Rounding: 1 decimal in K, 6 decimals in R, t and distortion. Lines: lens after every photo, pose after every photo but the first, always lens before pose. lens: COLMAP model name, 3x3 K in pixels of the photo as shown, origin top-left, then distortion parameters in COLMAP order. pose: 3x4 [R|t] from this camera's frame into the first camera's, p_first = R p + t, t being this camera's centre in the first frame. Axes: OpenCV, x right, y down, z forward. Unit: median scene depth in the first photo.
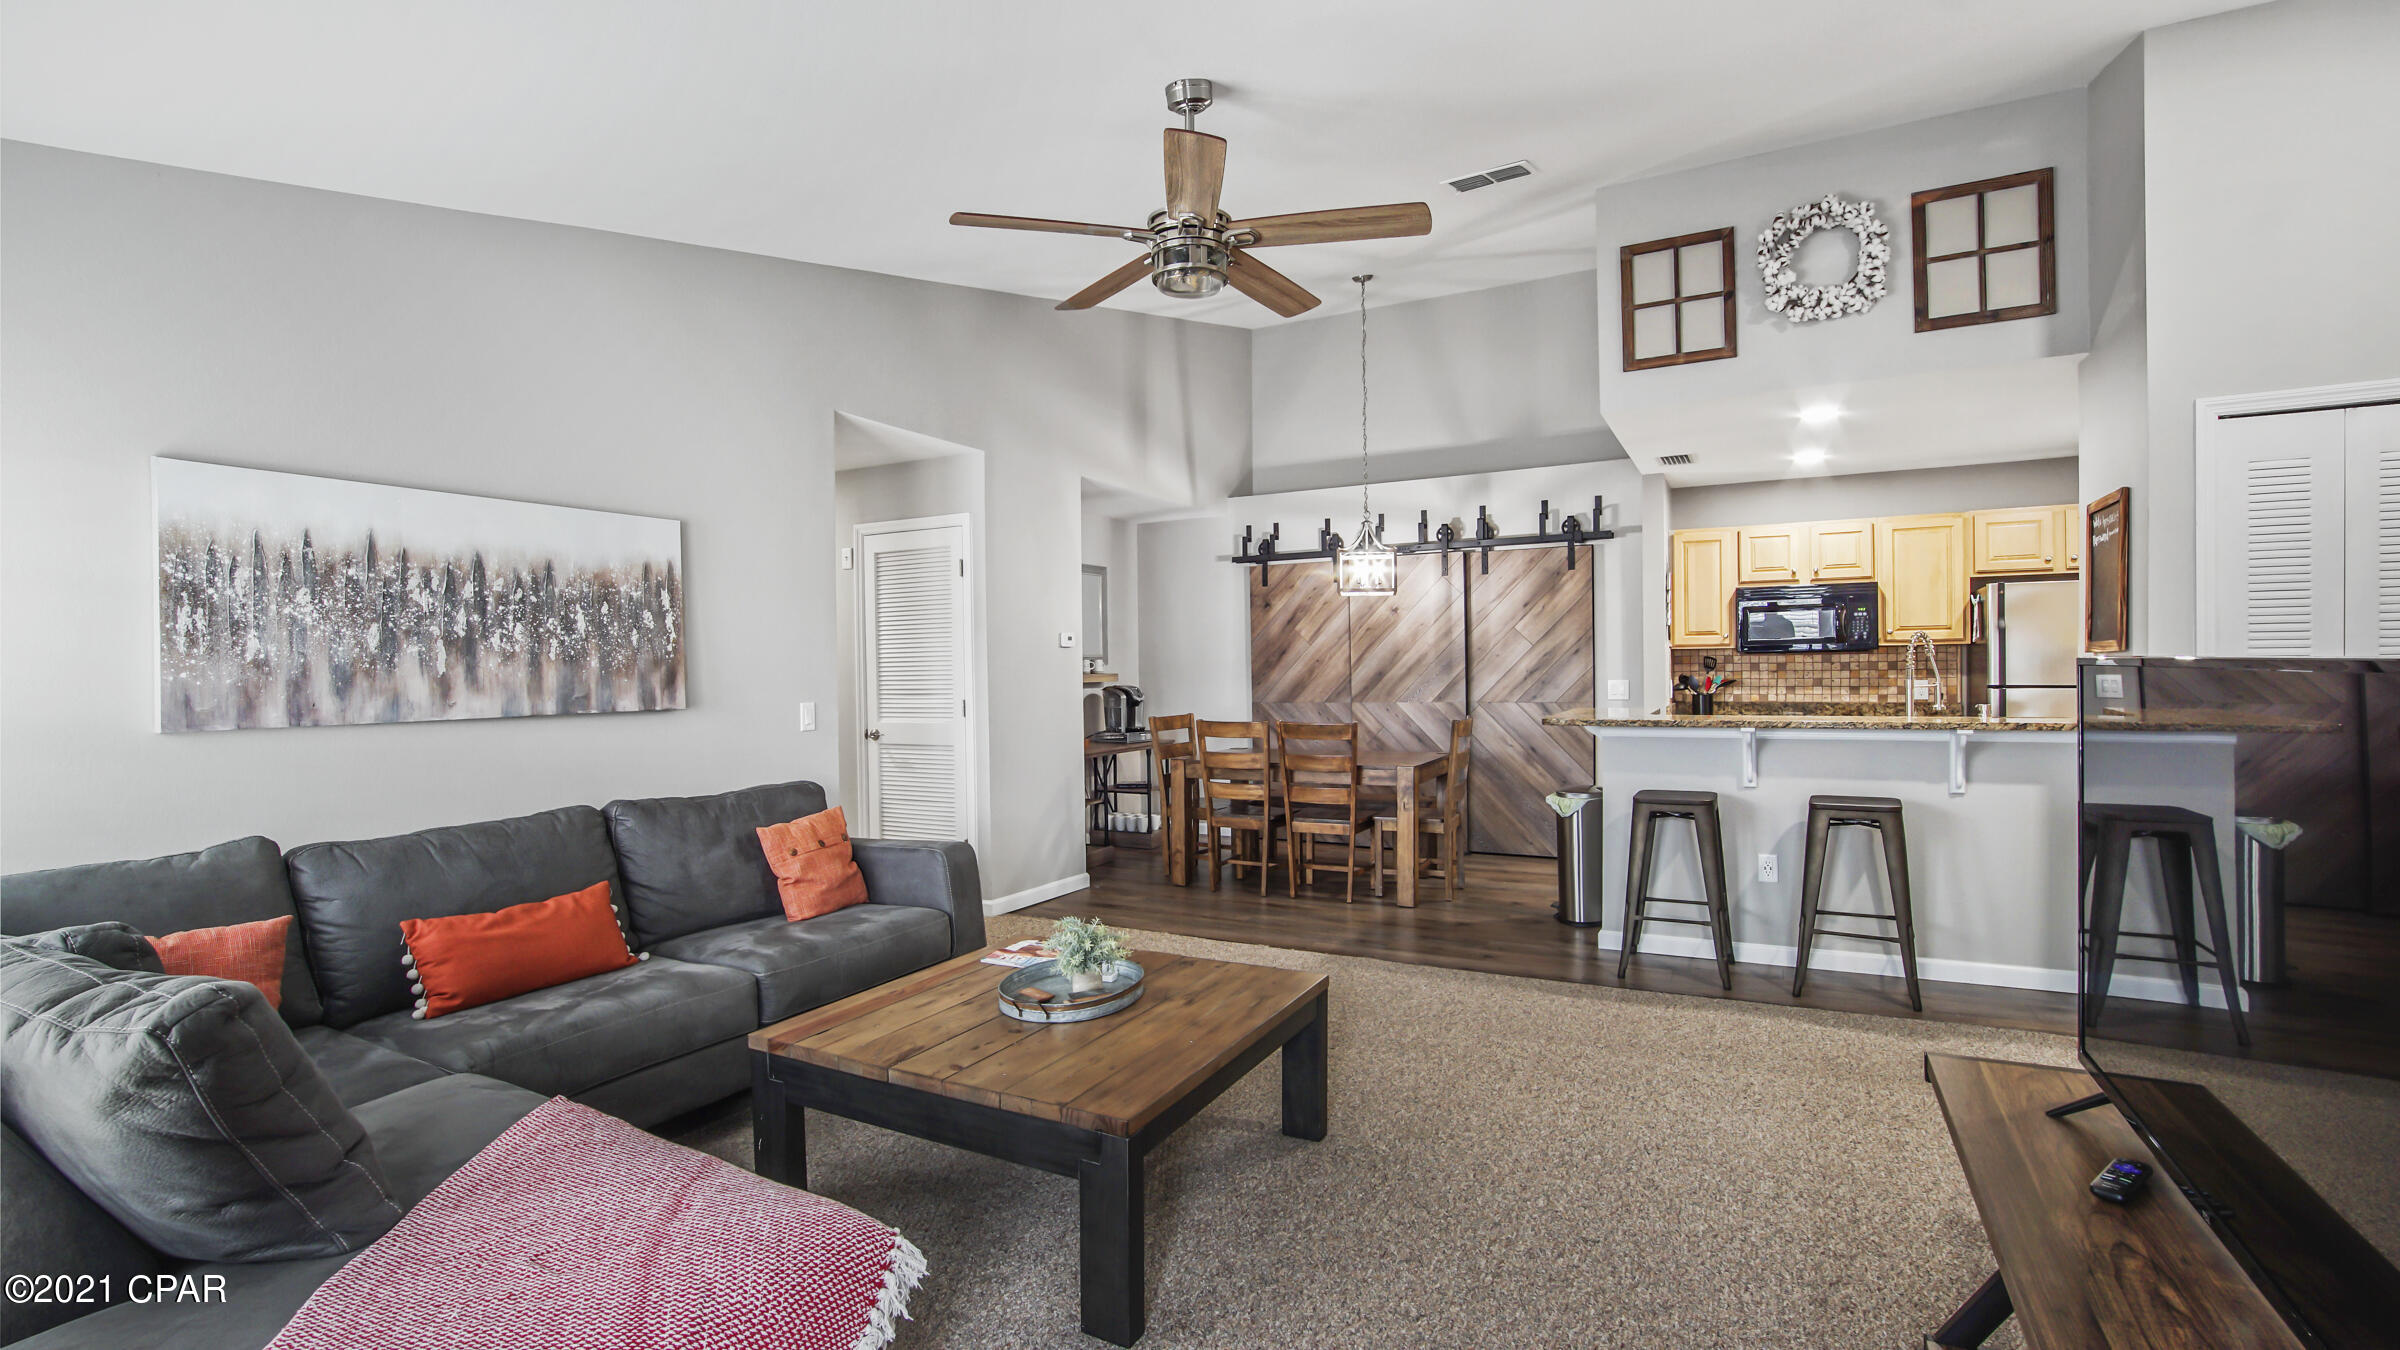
lens RADIAL K [[1029.4, 0, 1105.5], [0, 1029.4, 692.0], [0, 0, 1]] dist [-0.012865, -0.000071]
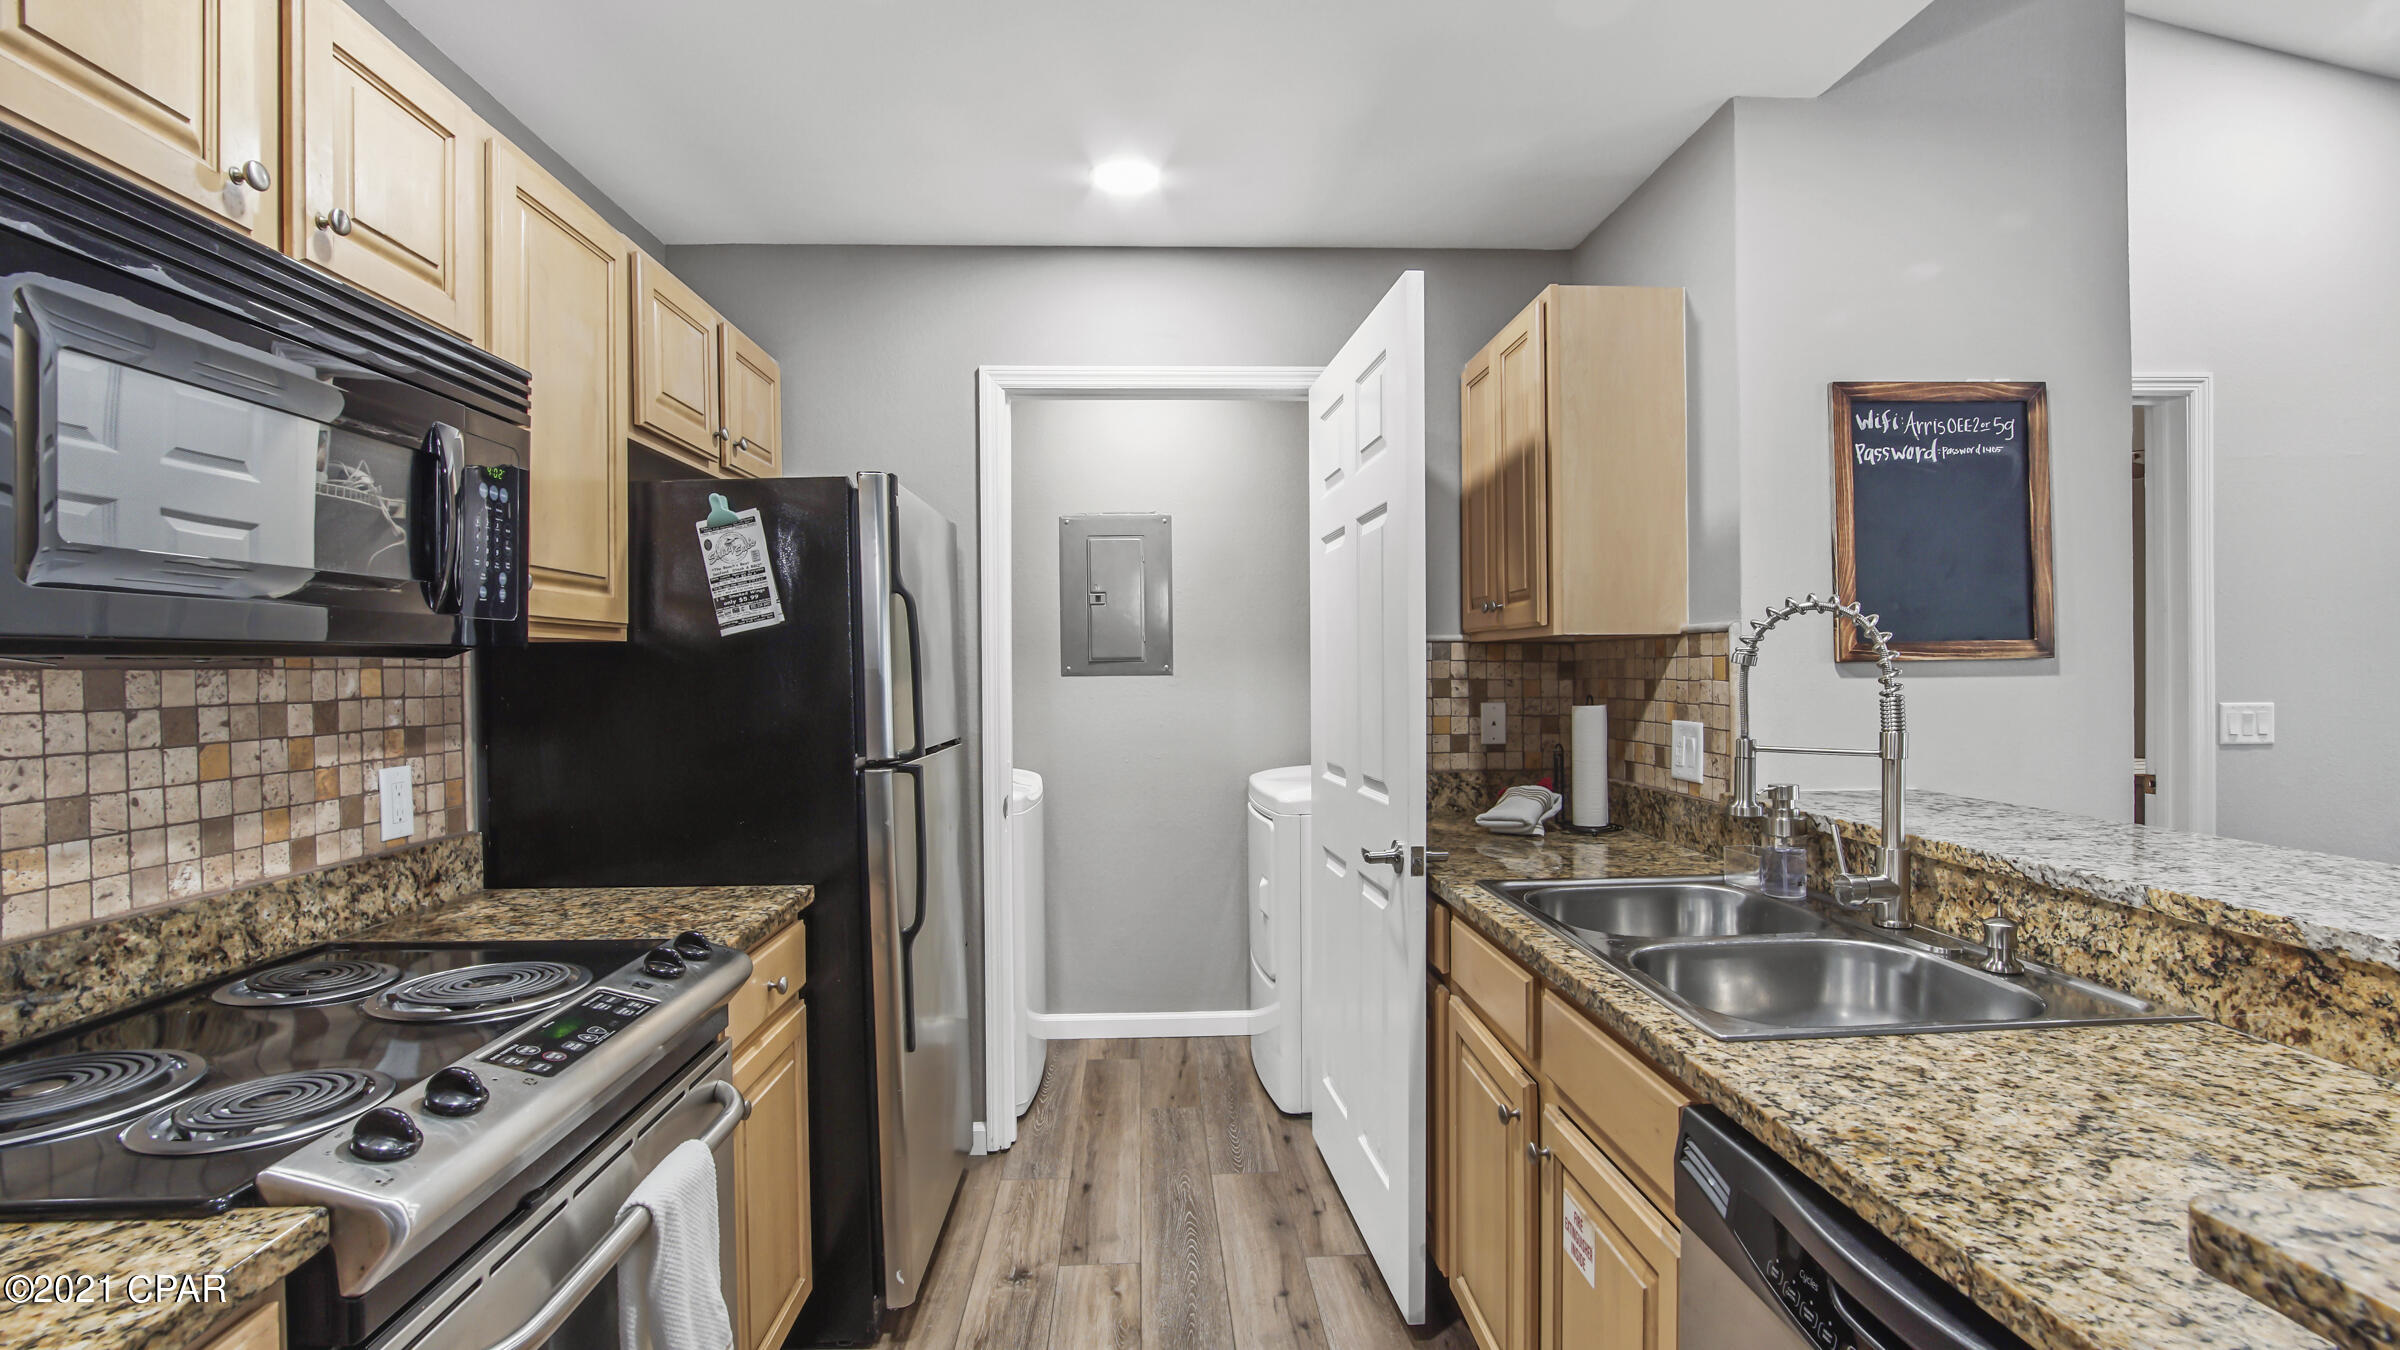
lens RADIAL K [[1050.3, 0, 1174.4], [0, 1050.3, 677.5], [0, 0, 1]] dist [-0.025030, 0.000802]
pose [[-0.574839, 0.012031, 0.818178, 0.442947], [0.037911, 0.999210, 0.011943, -0.030537], [-0.817388, 0.037884, -0.574841, 0.970274]]
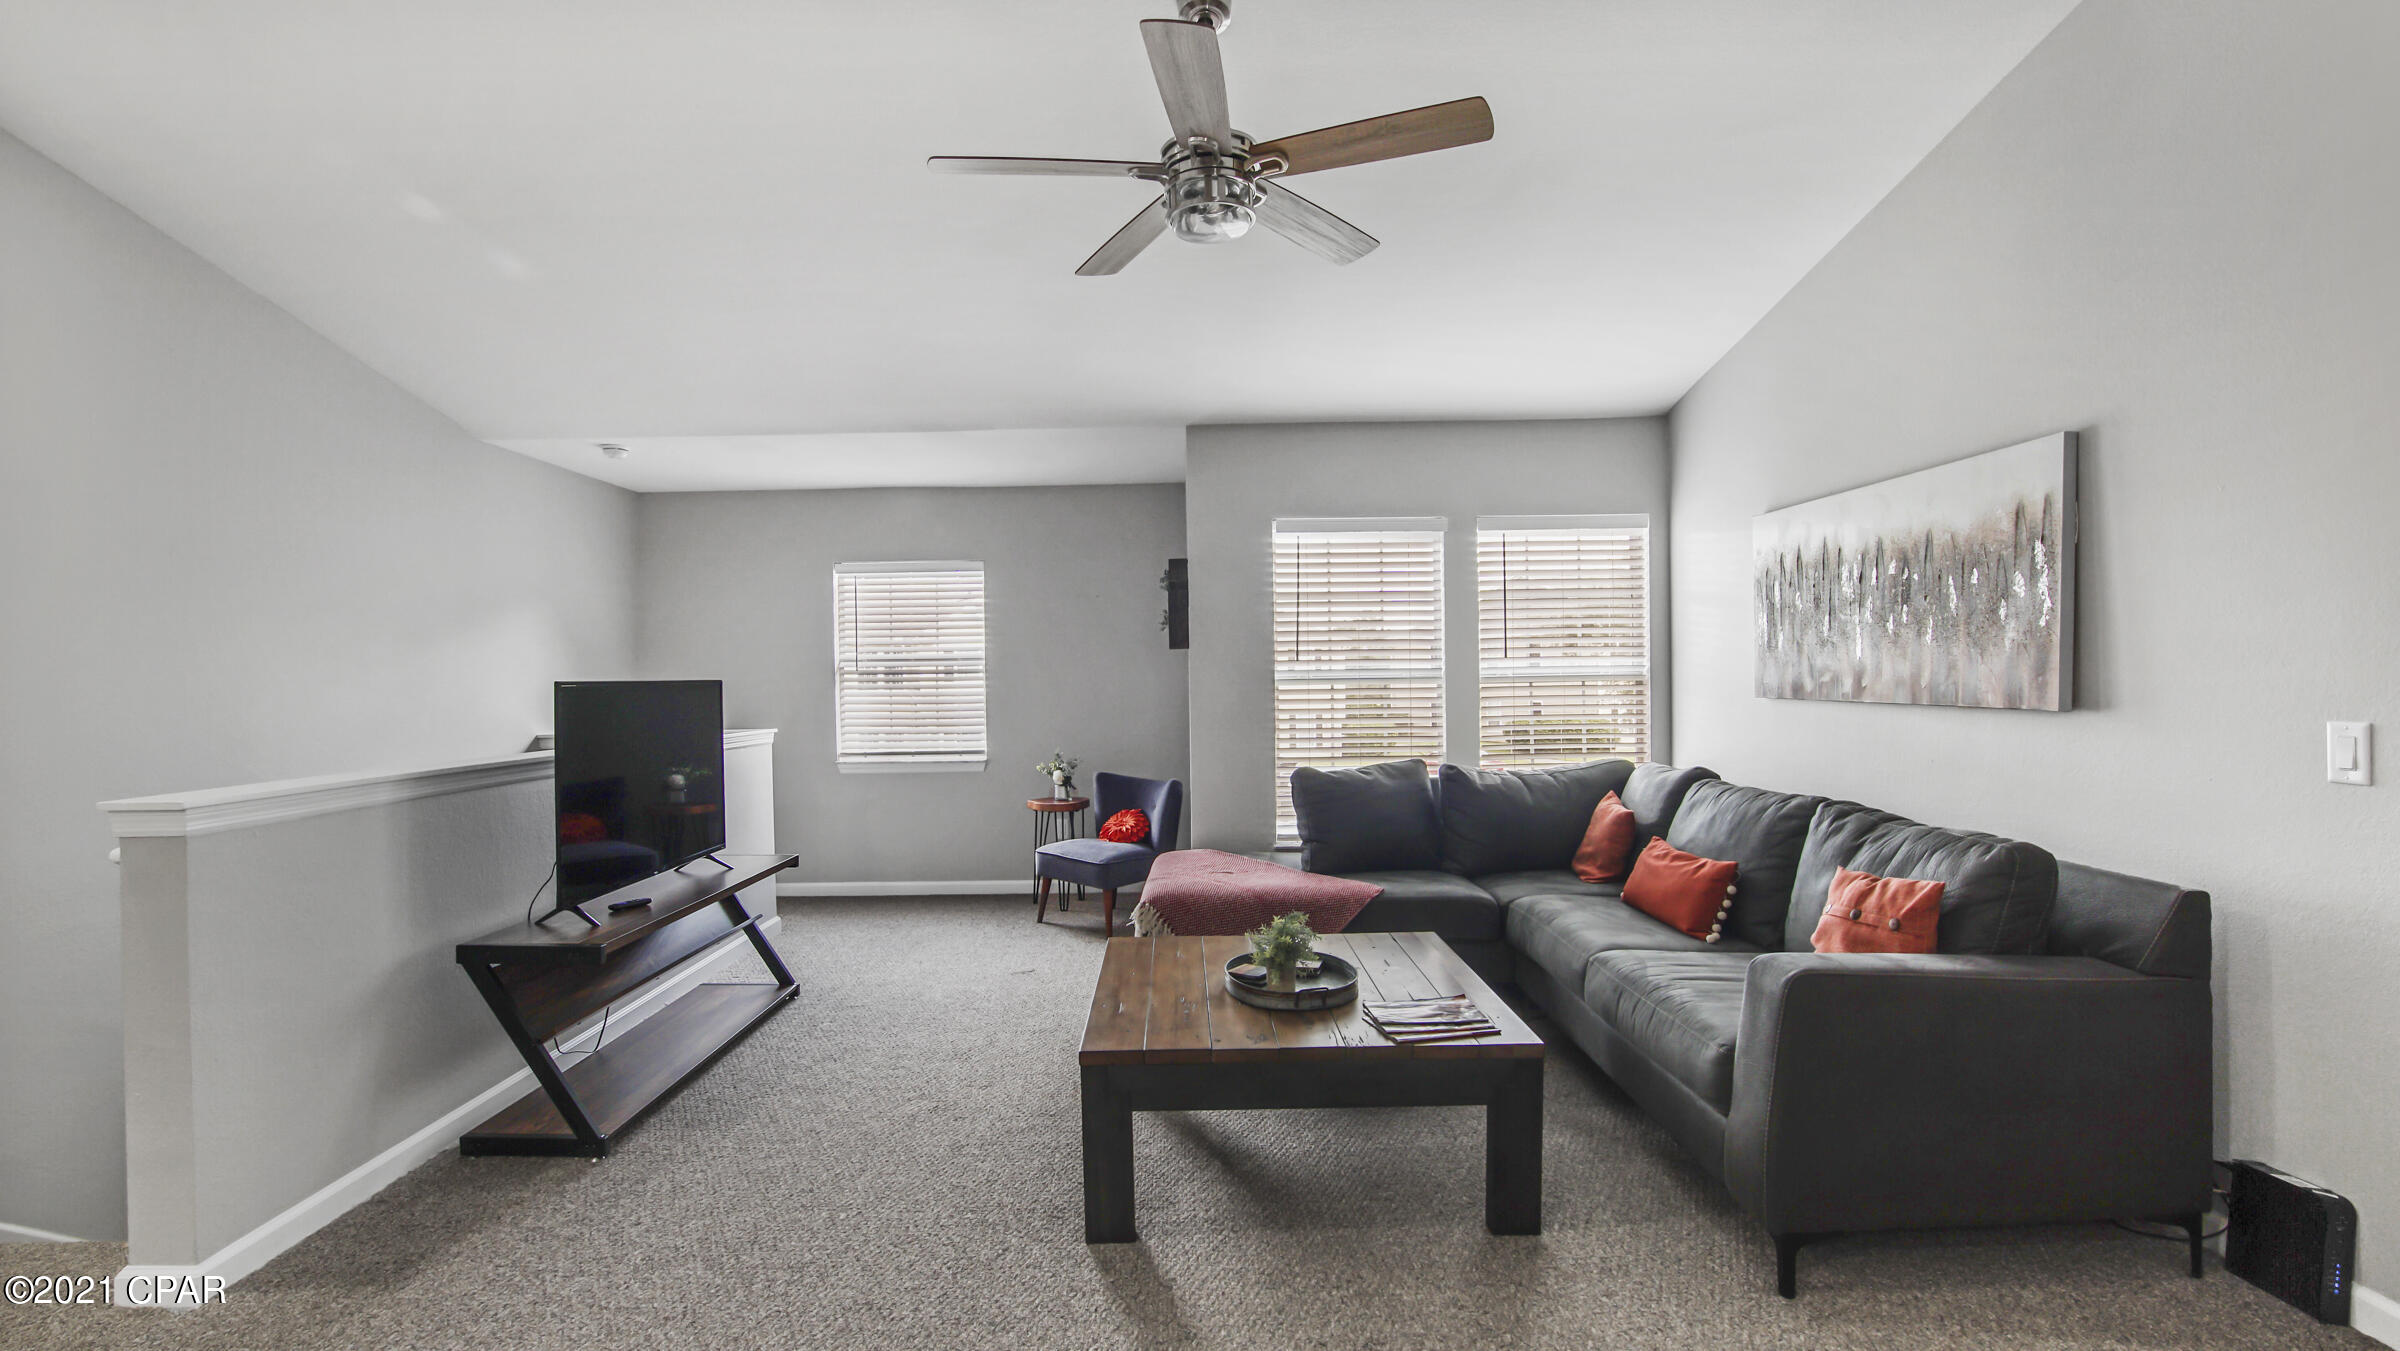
lens RADIAL K [[1113.4, 0, 1200.0], [0, 1113.4, 675.5], [0, 0, 1]] dist [0.000063, 0.000194]
pose [[-0.825795, 0.028749, -0.563237, 0.303038], [0.013869, 0.999433, 0.030678, -0.023984], [0.563800, 0.017522, -0.825726, 0.827220]]
